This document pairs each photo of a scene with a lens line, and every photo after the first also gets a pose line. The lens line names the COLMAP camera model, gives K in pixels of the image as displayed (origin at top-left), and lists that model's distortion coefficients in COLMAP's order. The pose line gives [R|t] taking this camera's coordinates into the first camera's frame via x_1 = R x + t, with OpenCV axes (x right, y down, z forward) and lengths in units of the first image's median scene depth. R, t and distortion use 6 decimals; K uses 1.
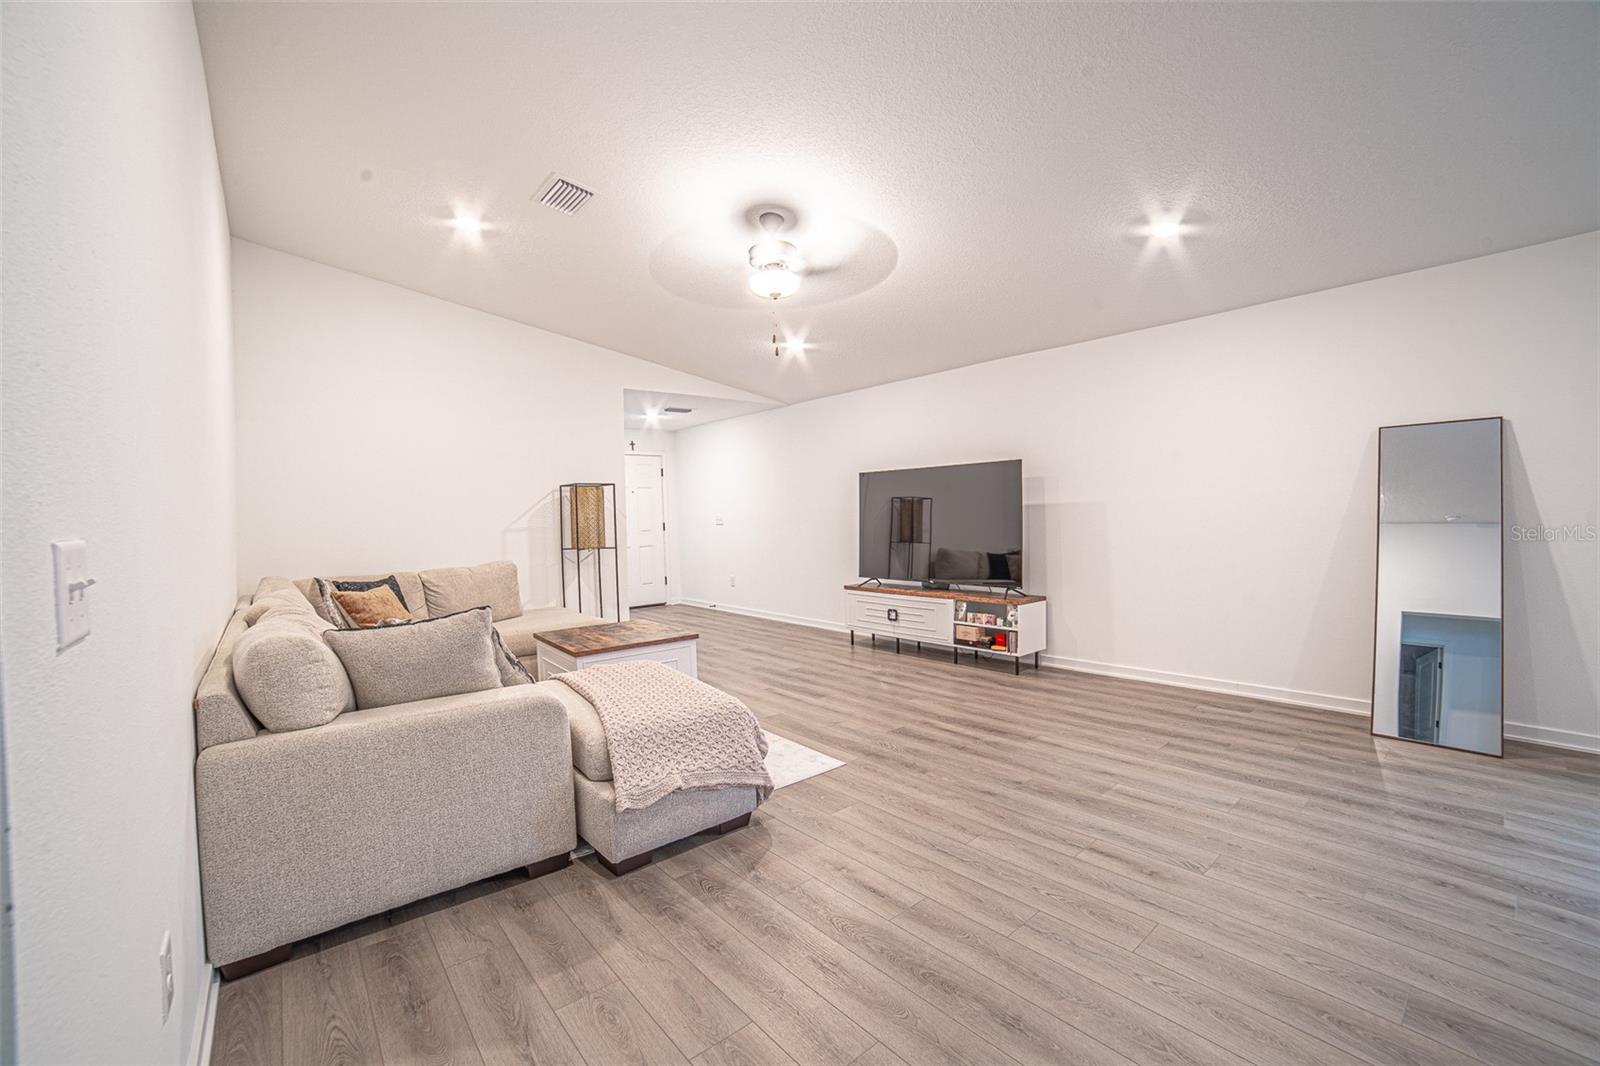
lens RADIAL K [[652.2, 0, 763.5], [0, 652.2, 521.7], [0, 0, 1]] dist [-0.094046, 0.035597]
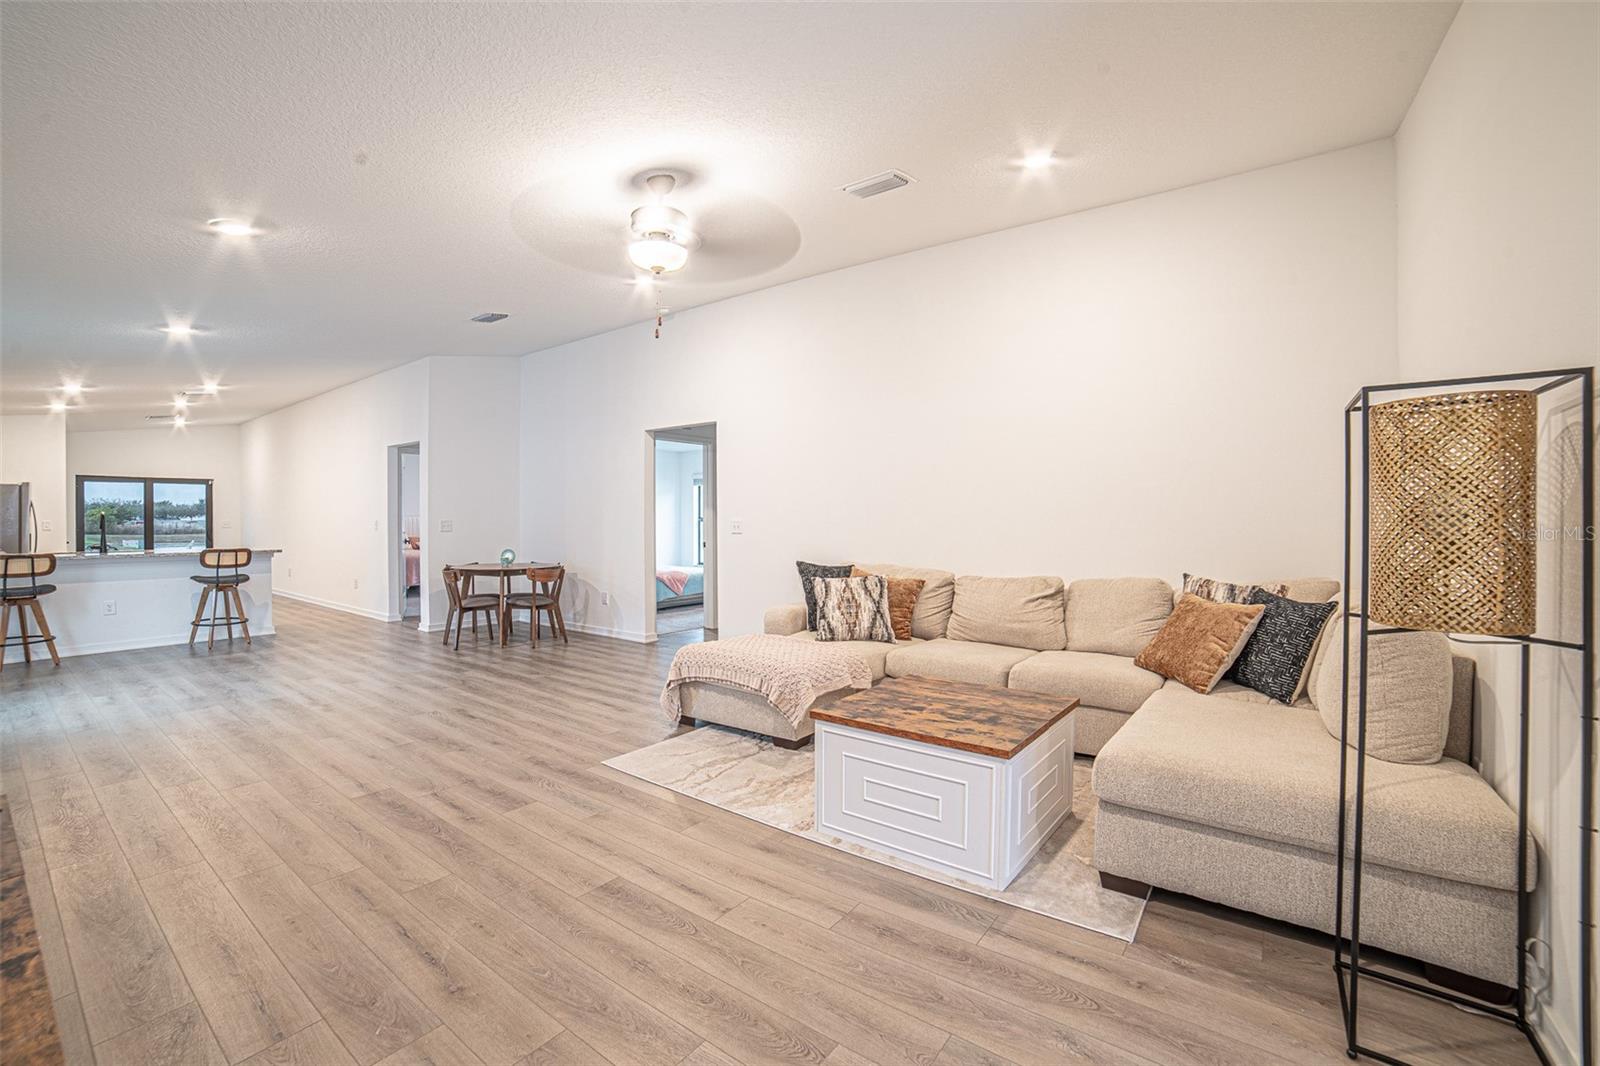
lens RADIAL K [[652.2, 0, 763.5], [0, 652.2, 521.7], [0, 0, 1]] dist [-0.094046, 0.035597]
pose [[-0.968574, 0.033430, -0.246468, 0.111720], [0.029625, 0.999378, 0.019133, -0.022022], [0.246954, 0.011230, -0.968962, 1.977607]]
